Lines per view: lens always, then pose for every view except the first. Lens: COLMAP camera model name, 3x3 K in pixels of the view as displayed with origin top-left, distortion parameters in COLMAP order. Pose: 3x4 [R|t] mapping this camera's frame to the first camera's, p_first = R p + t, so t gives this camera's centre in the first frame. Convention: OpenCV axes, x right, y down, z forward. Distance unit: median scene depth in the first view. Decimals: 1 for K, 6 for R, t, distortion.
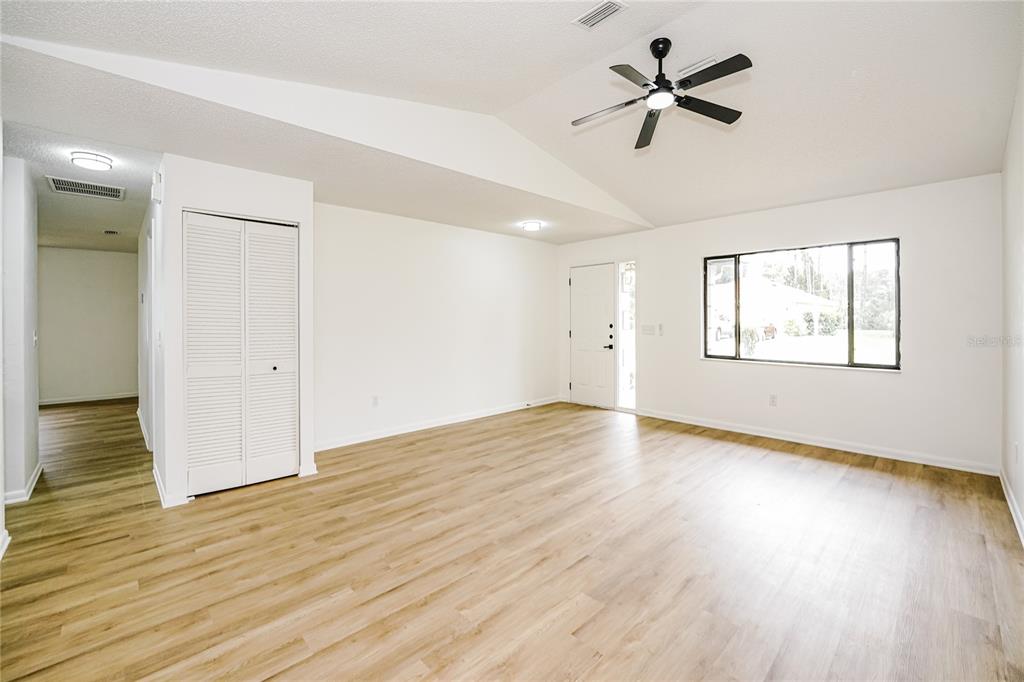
lens RADIAL K [[418.0, 0, 469.5], [0, 418.0, 321.9], [0, 0, 1]] dist [-0.004920, -0.000386]
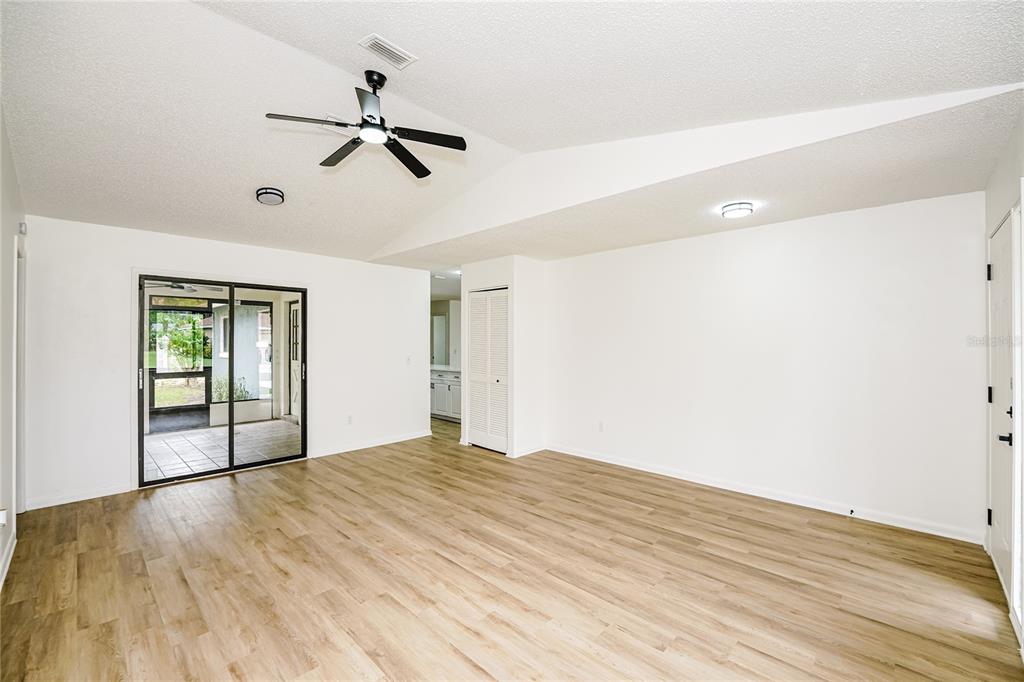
lens RADIAL K [[418.0, 0, 508.4], [0, 418.0, 342.3], [0, 0, 1]] dist [-0.004920, -0.000386]
pose [[0.089121, 0.001078, -0.996020, 1.212836], [0.002844, 0.999995, 0.001337, -0.024179], [0.996017, -0.002951, 0.089117, 1.050555]]
